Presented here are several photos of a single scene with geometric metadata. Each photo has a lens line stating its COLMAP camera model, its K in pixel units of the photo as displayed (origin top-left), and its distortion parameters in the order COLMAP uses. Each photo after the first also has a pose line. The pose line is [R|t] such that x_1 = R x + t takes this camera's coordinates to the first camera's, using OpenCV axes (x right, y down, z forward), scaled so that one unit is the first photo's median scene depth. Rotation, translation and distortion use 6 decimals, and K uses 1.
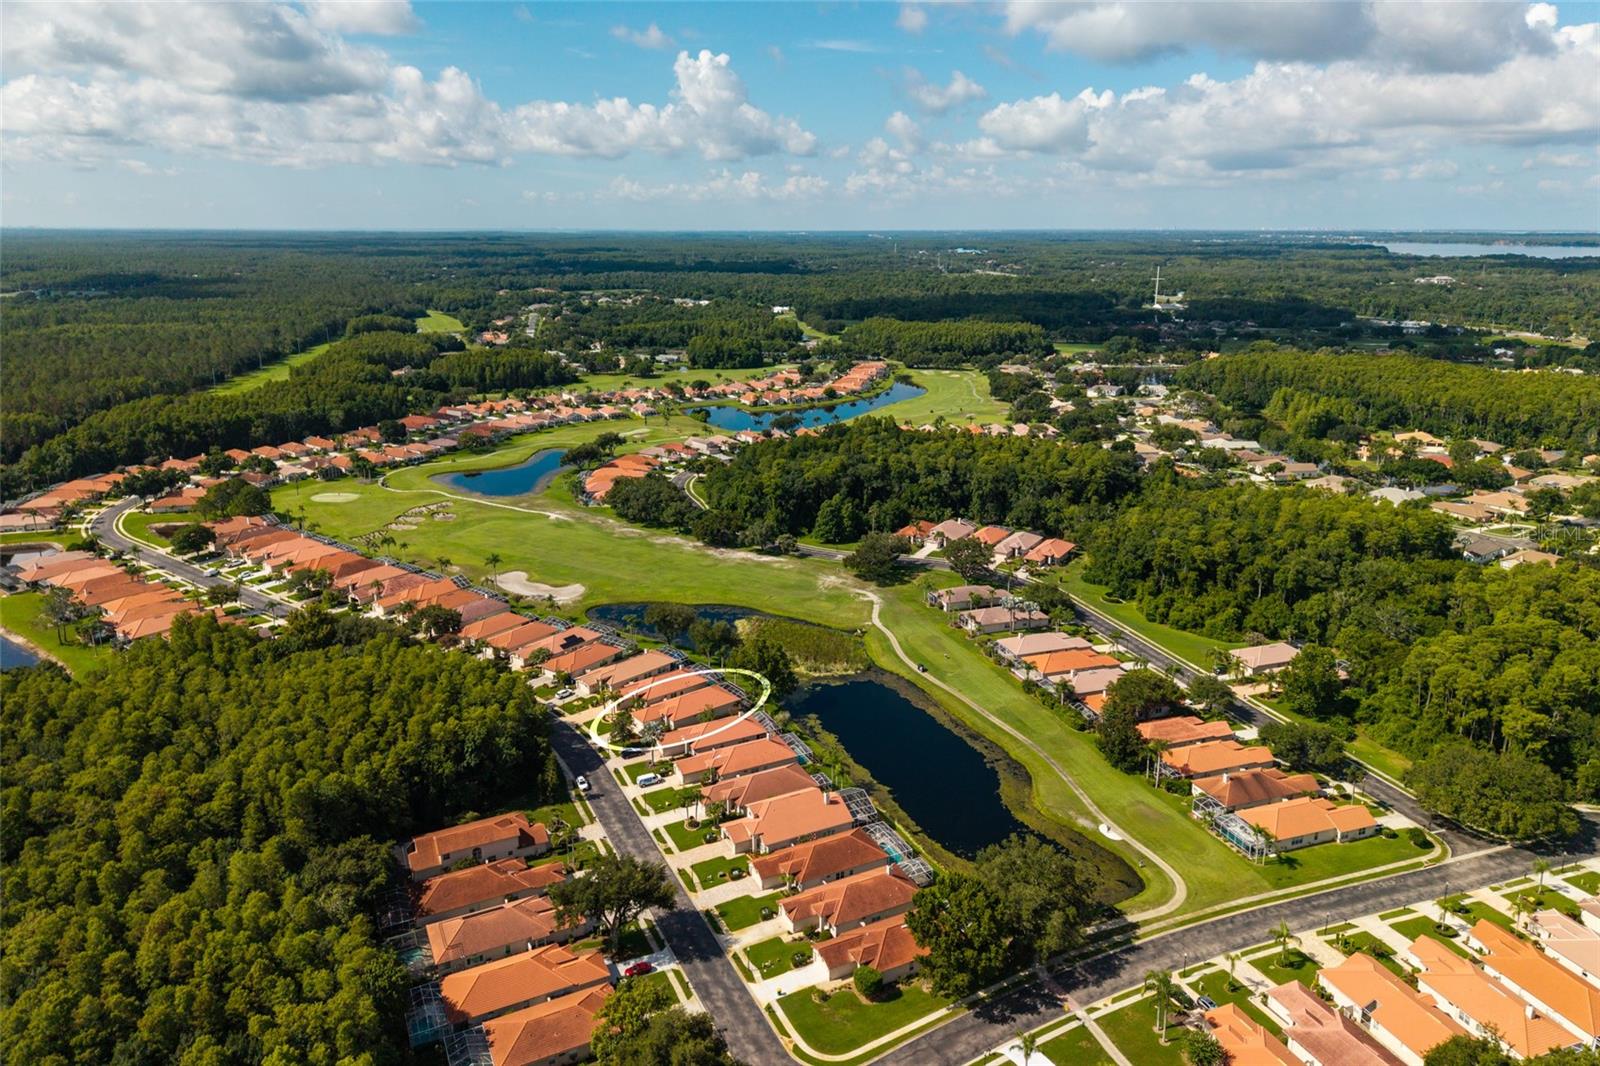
lens RADIAL K [[1055.2, 0, 803.0], [0, 1055.2, 538.4], [0, 0, 1]] dist [0.066945, -0.056725]
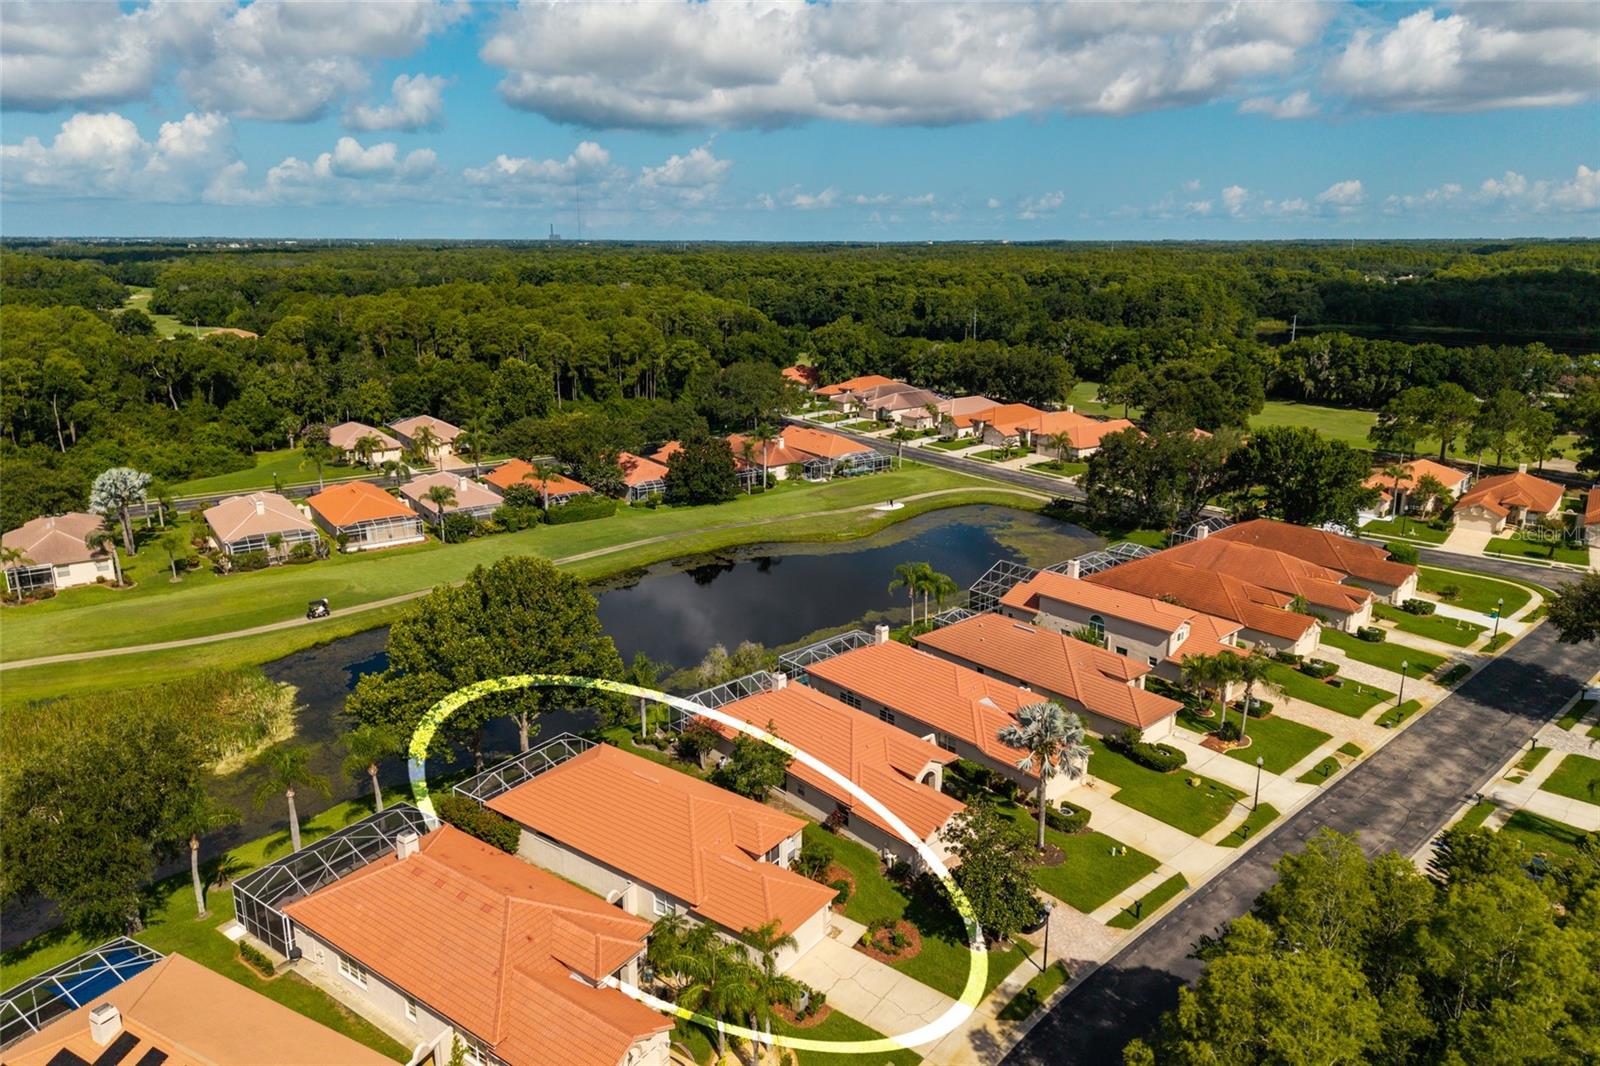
lens RADIAL K [[1052.8, 0, 800.0], [0, 1052.8, 533.0], [0, 0, 1]] dist [0.068931, -0.053014]
pose [[-0.274519, -0.256381, 0.926773, -0.175038], [0.277396, 0.901711, 0.331615, 0.006204], [-0.920701, 0.348117, -0.176418, 0.498186]]
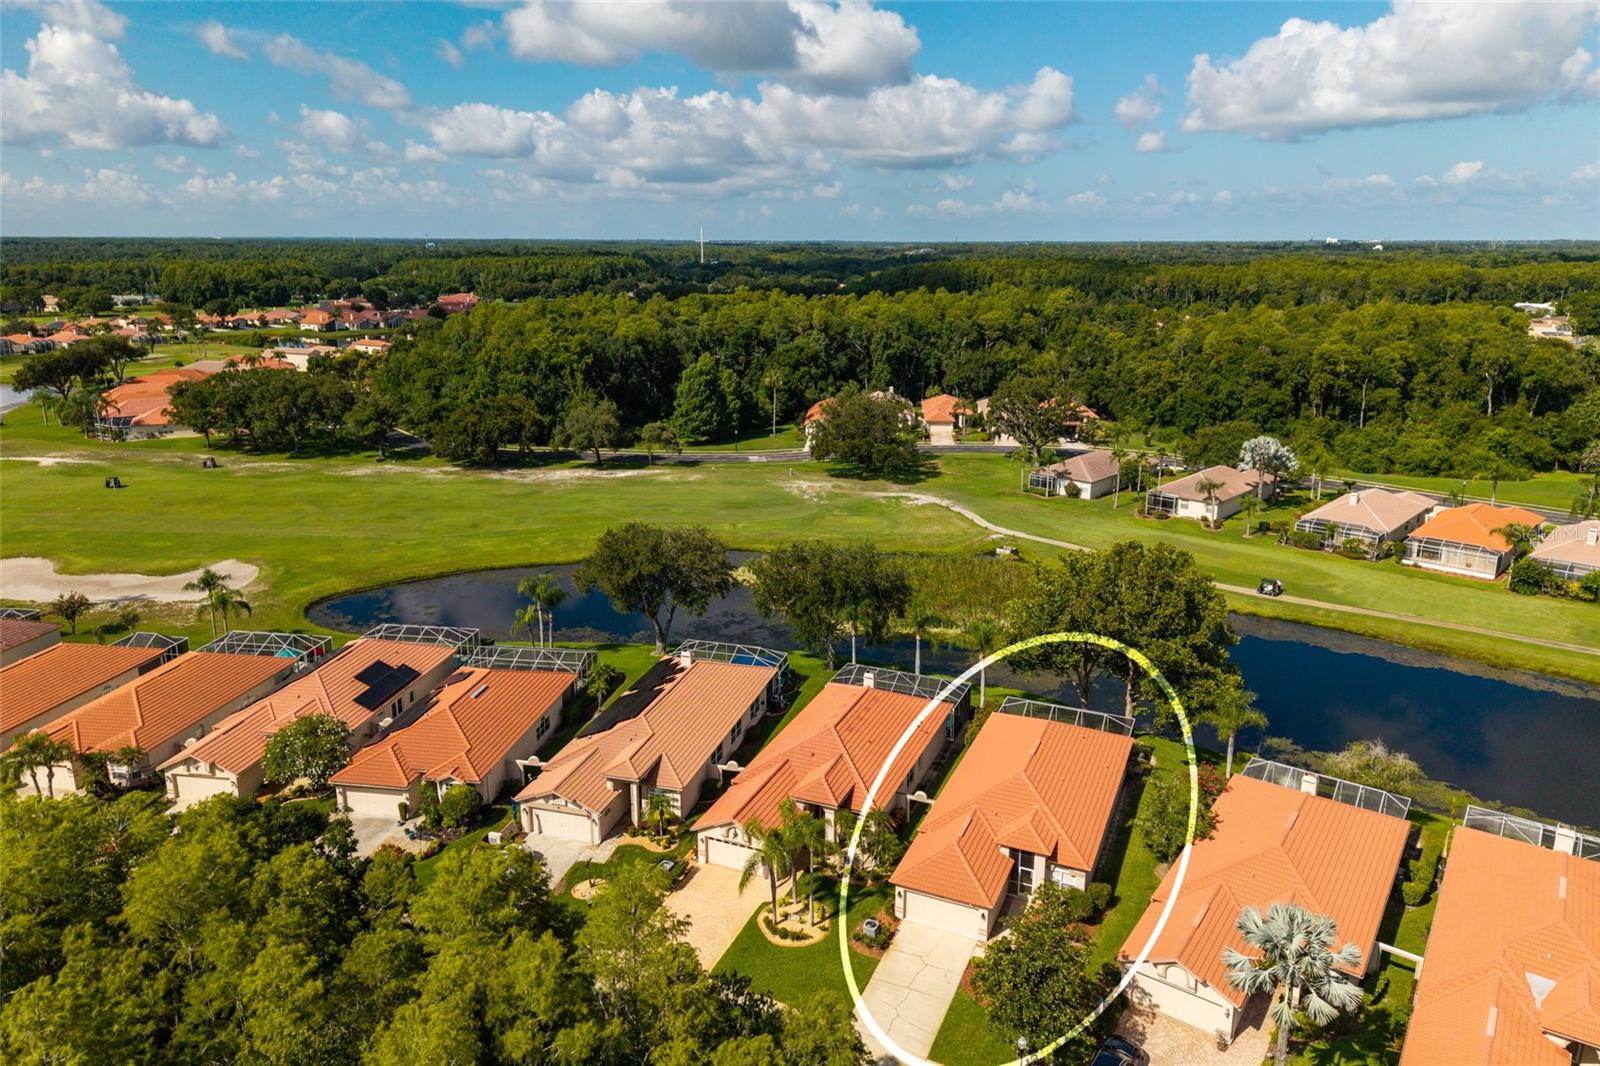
lens RADIAL K [[1050.8, 0, 807.8], [0, 1050.8, 537.1], [0, 0, 1]] dist [0.108965, -0.112541]
pose [[0.880534, -0.124688, 0.457289, -0.141562], [0.132167, 0.991102, 0.015746, 0.038983], [-0.455183, 0.046573, 0.889179, 0.387964]]
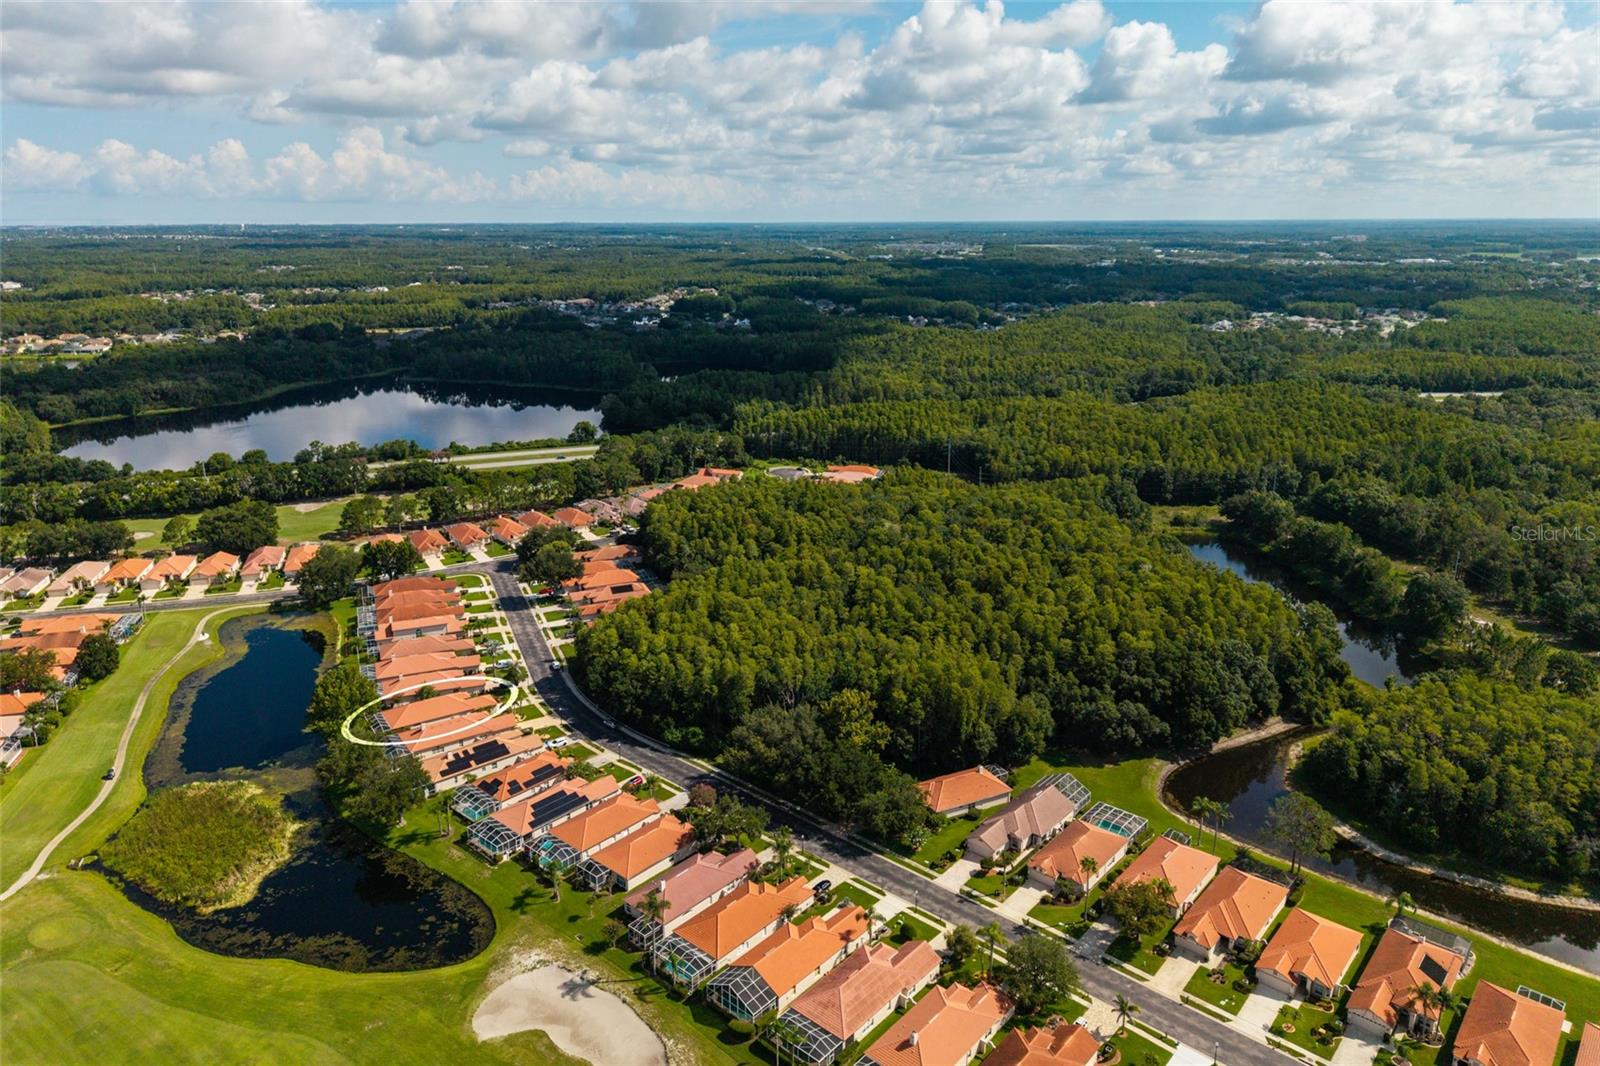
lens RADIAL K [[1062.3, 0, 821.5], [0, 1062.3, 530.7], [0, 0, 1]] dist [0.029210, -0.005117]
pose [[-0.998603, -0.014152, 0.050913, -0.259511], [0.016264, 0.834386, 0.550940, -0.263374], [-0.050278, 0.550999, -0.832990, 0.865475]]
